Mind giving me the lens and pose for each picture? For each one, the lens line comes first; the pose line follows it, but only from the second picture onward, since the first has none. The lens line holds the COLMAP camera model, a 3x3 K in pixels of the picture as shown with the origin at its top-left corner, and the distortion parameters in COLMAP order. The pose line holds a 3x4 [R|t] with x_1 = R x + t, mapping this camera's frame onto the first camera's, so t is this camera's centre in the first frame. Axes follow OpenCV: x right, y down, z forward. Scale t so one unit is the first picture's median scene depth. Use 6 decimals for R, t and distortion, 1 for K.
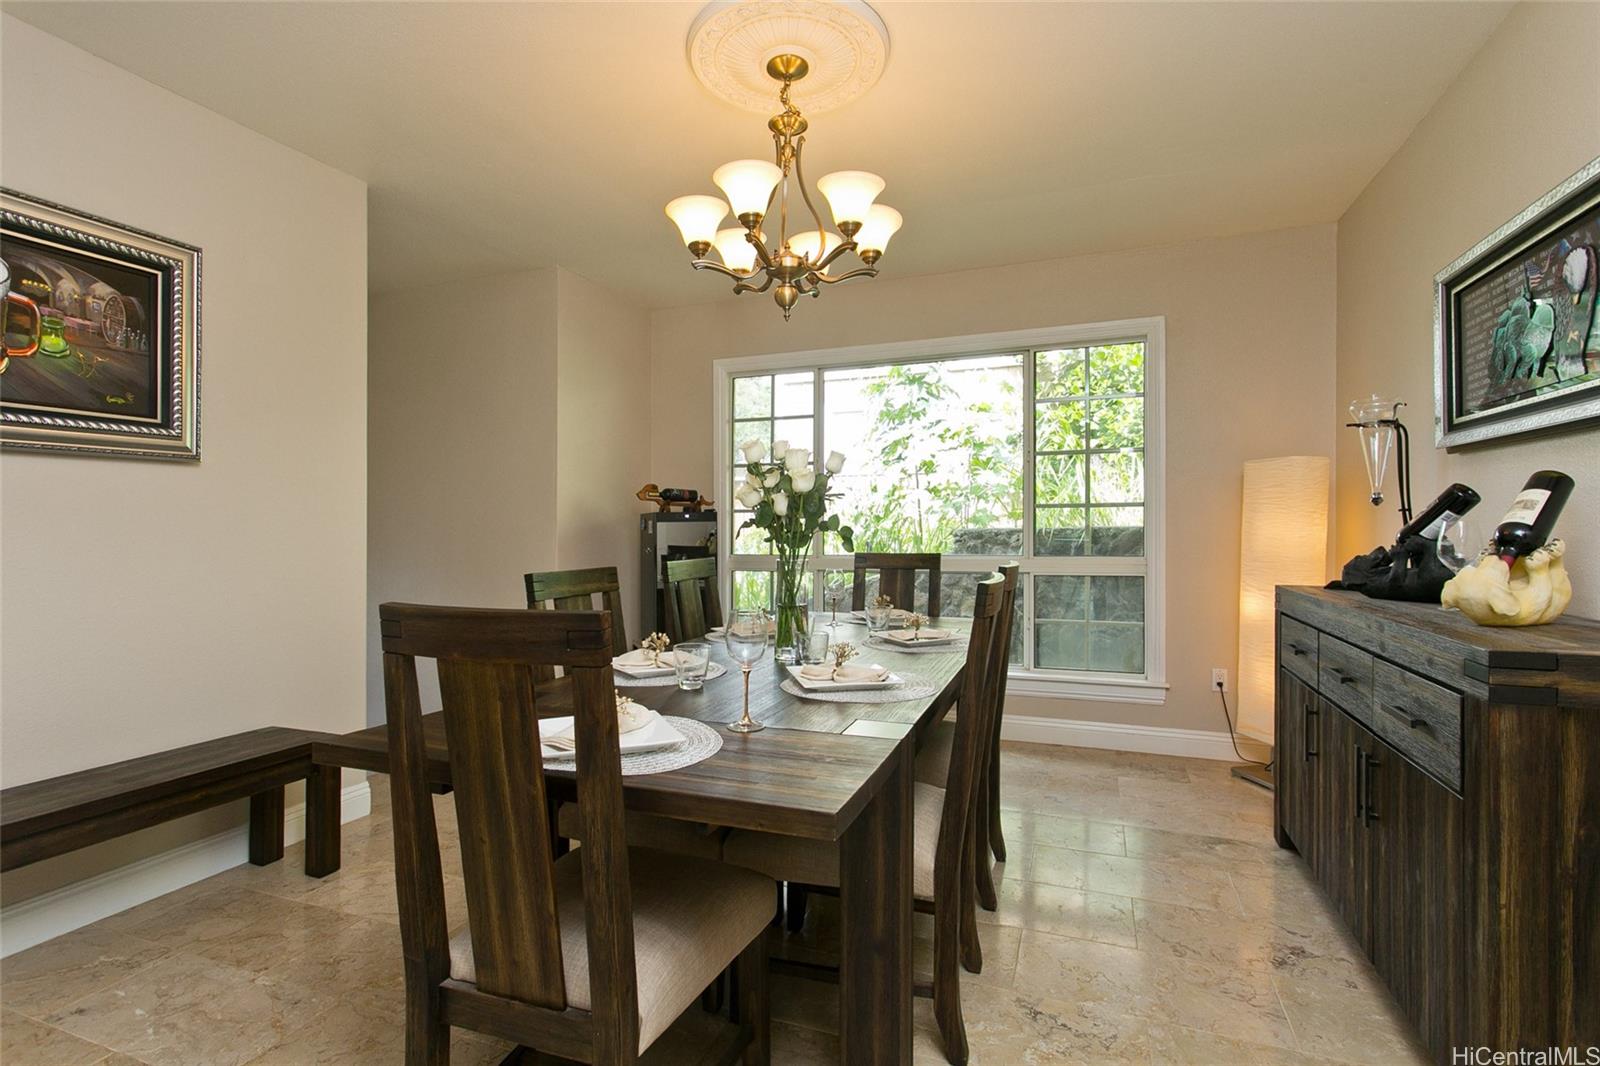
lens RADIAL K [[762.2, 0, 804.1], [0, 762.2, 541.8], [0, 0, 1]] dist [-0.000935, 0.000672]
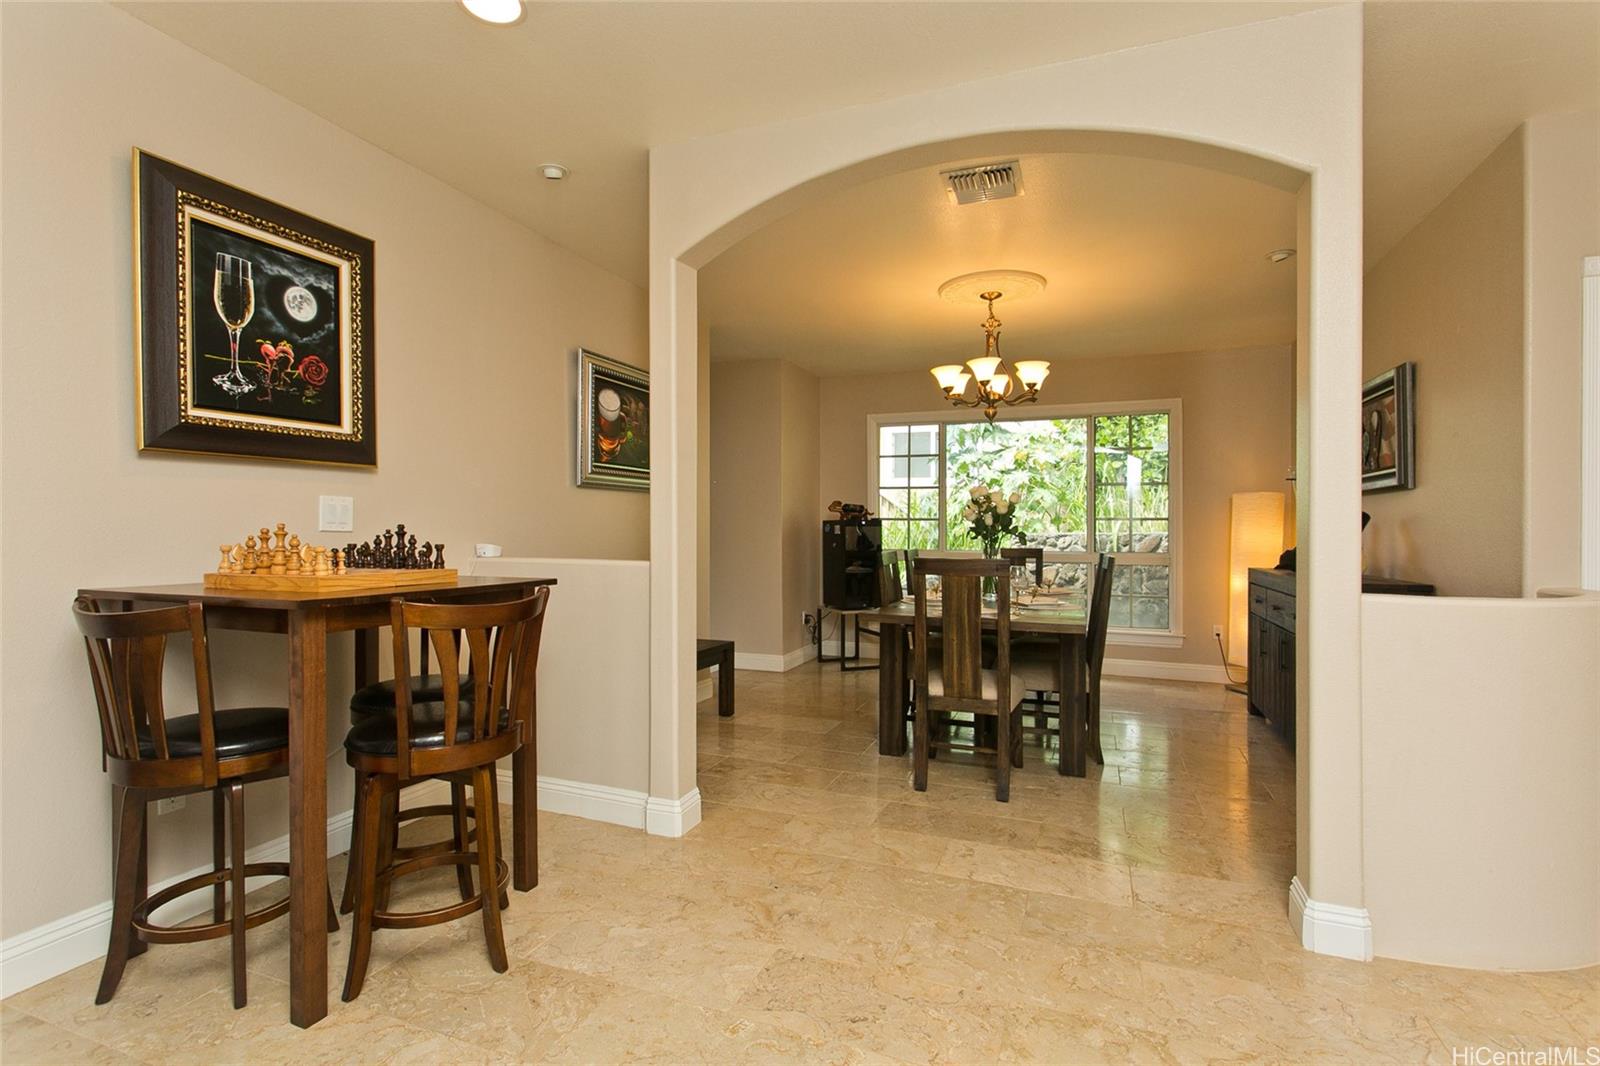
lens RADIAL K [[762.2, 0, 794.8], [0, 762.2, 523.4], [0, 0, 1]] dist [-0.000935, 0.000672]
pose [[0.999805, 0.013230, -0.014674, -0.418436], [-0.013620, 0.999548, -0.026800, 0.015828], [0.014313, 0.026995, 0.999533, -0.804211]]
